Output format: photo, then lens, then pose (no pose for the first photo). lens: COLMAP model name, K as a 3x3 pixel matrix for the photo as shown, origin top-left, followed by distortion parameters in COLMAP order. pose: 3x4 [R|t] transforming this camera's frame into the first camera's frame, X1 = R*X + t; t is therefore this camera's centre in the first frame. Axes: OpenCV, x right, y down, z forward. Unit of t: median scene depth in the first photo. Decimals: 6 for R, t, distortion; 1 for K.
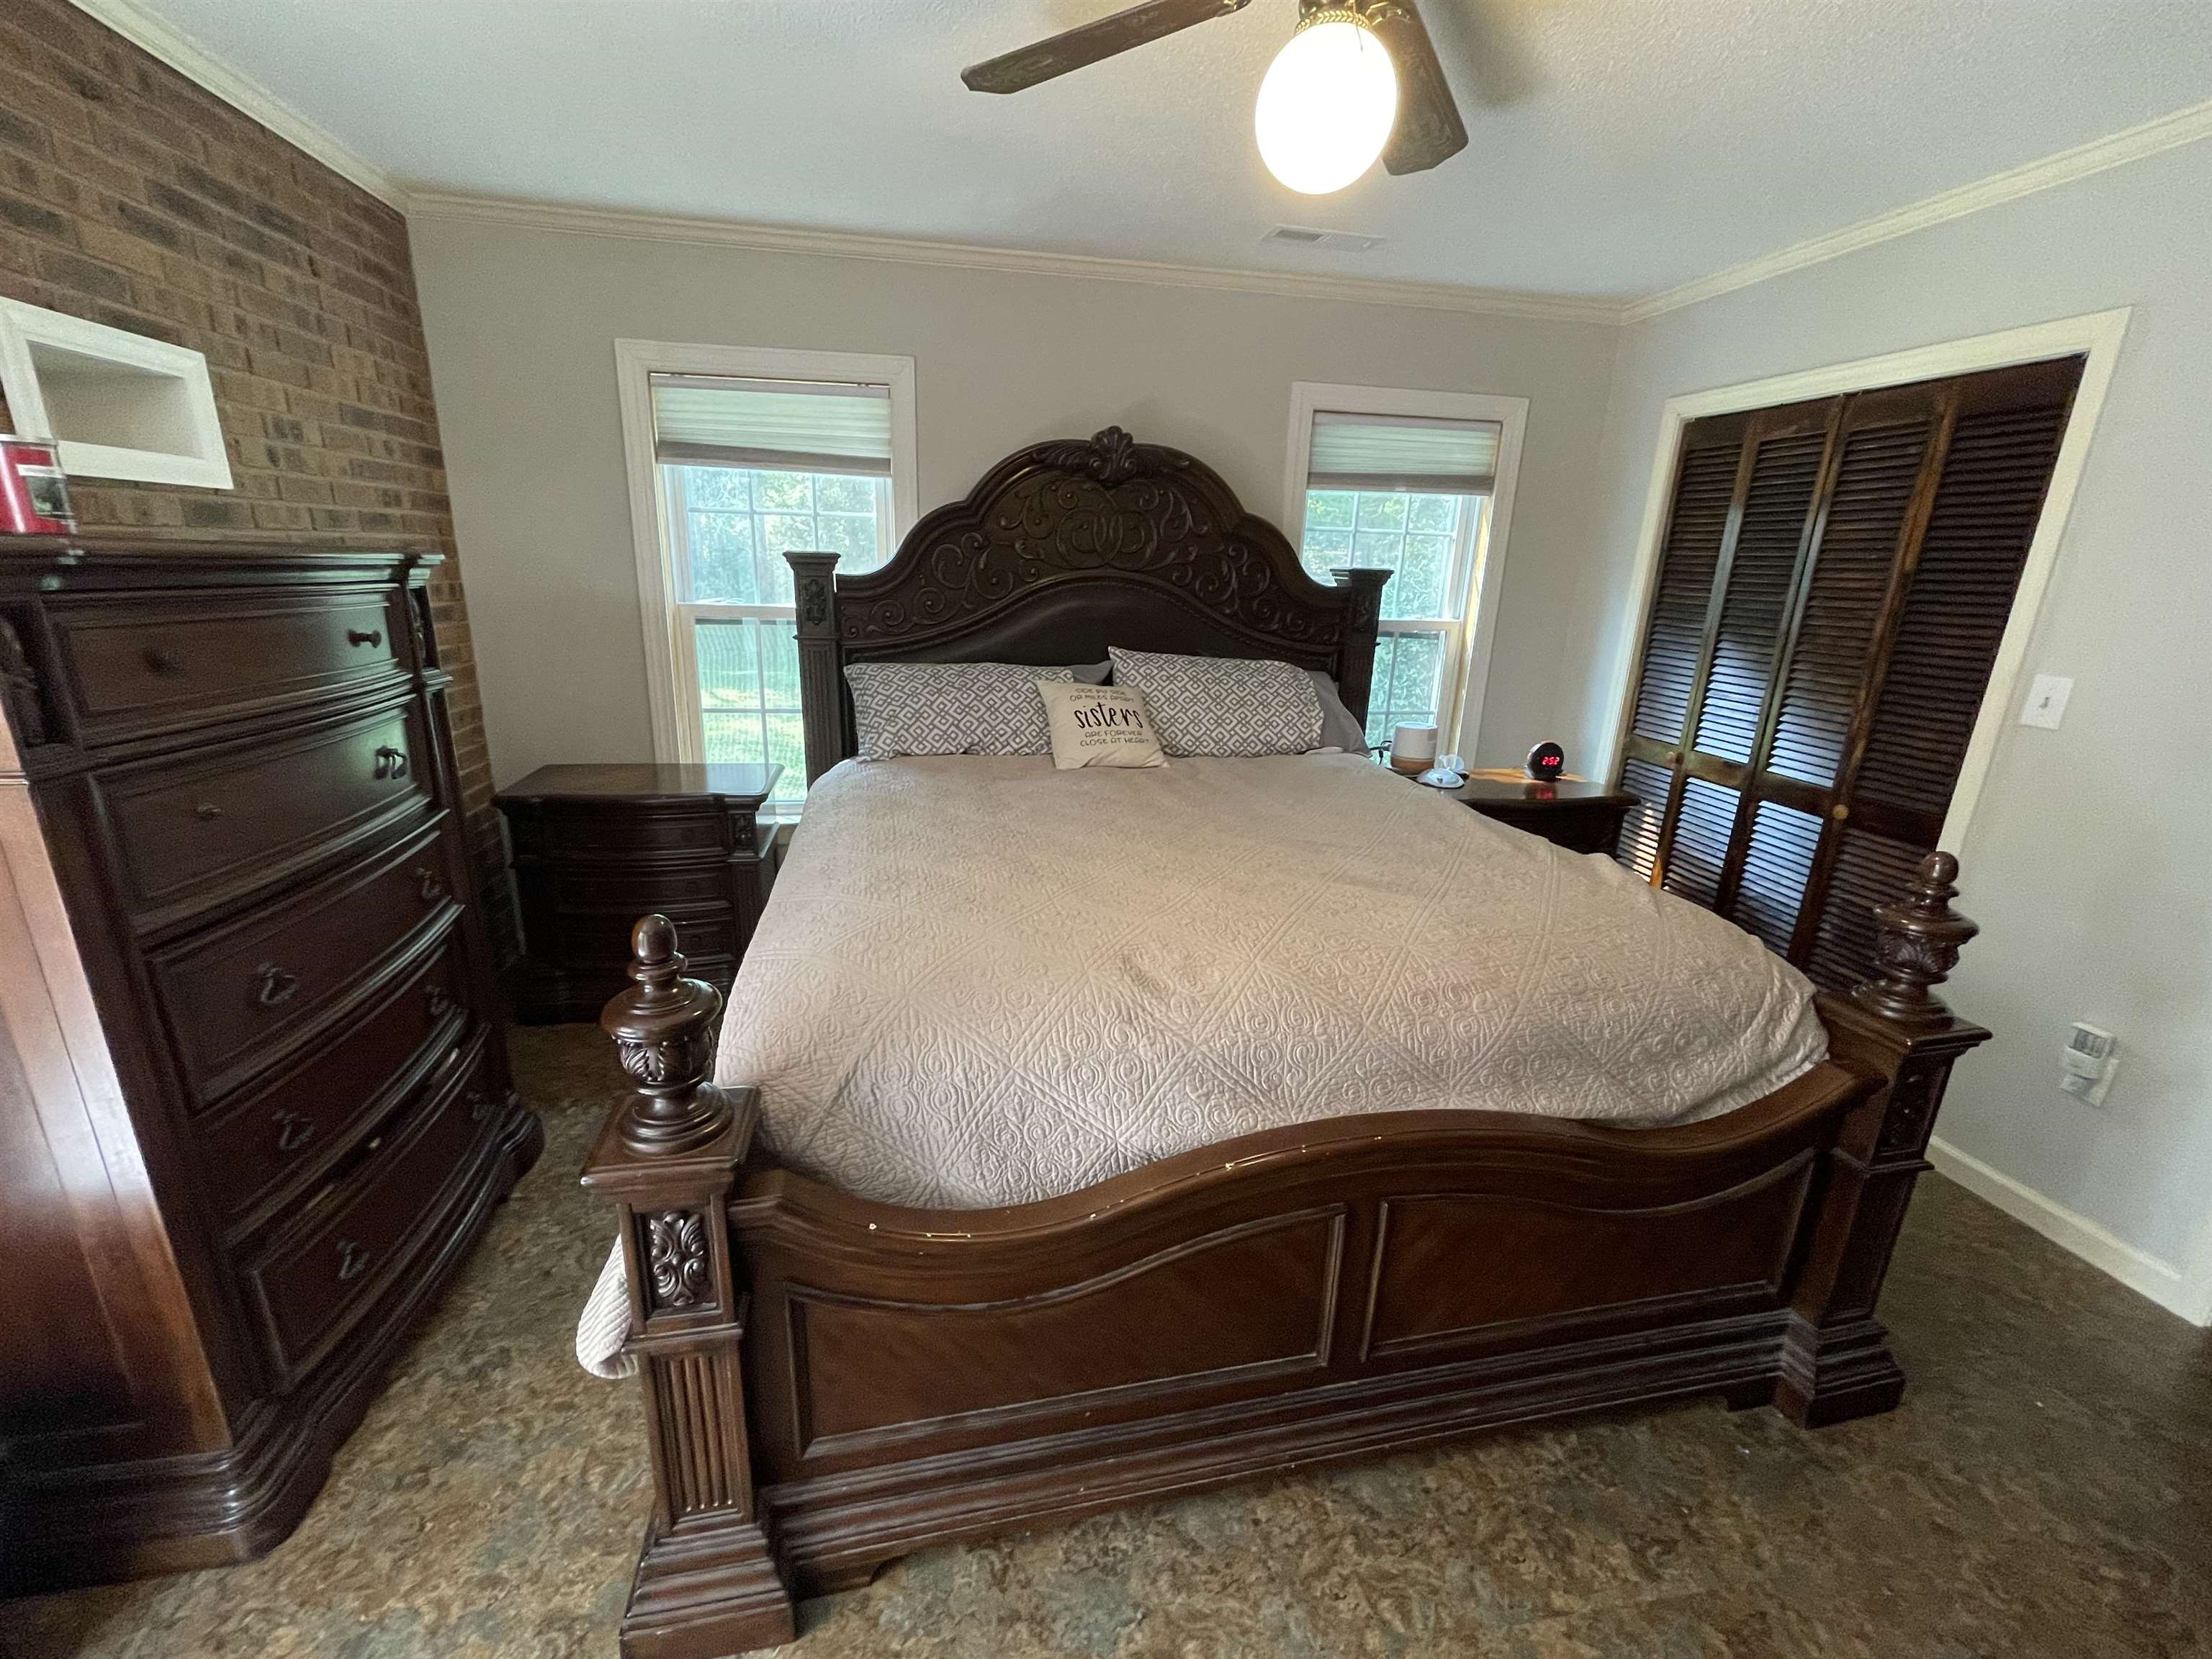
lens RADIAL K [[893.1, 0, 1098.9], [0, 893.1, 831.7], [0, 0, 1]] dist [0.002150, -0.002106]
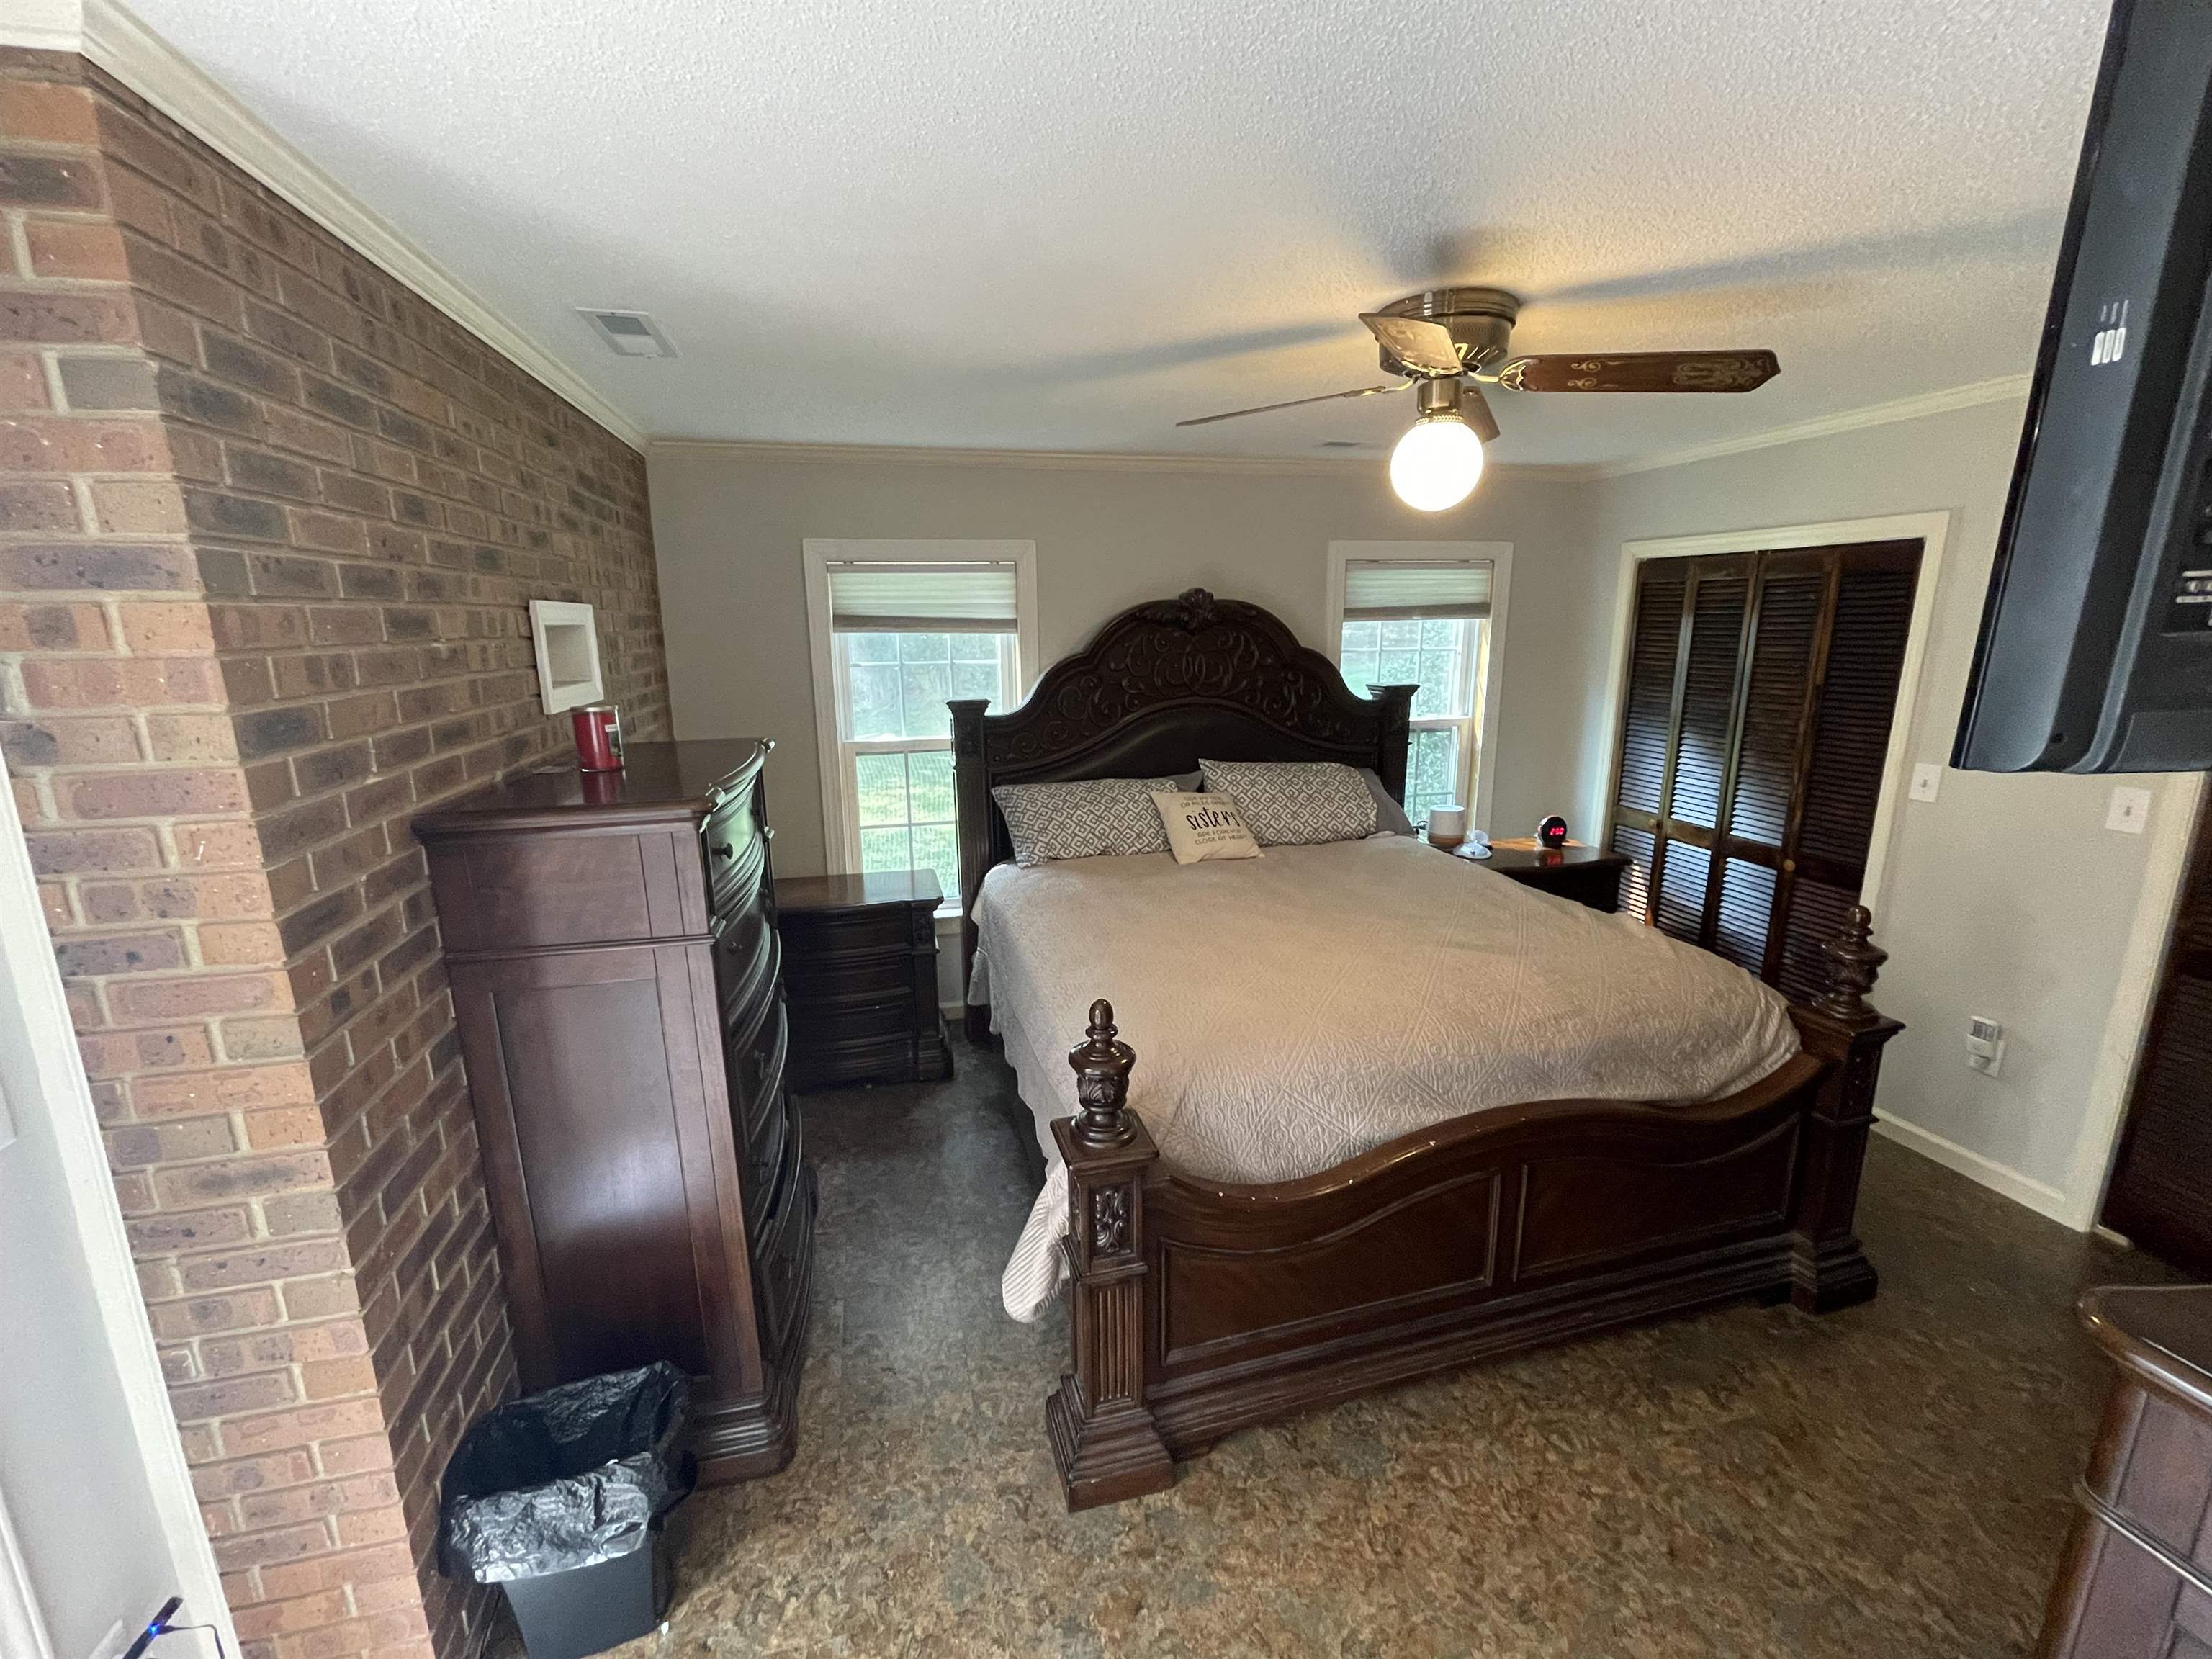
lens RADIAL K [[924.3, 0, 1078.8], [0, 924.3, 829.2], [0, 0, 1]] dist [-0.002324, -0.000104]
pose [[0.997607, -0.054280, 0.042829, -0.281965], [0.056928, 0.996373, -0.063251, -0.053538], [-0.039240, 0.065538, 0.997078, -0.333038]]
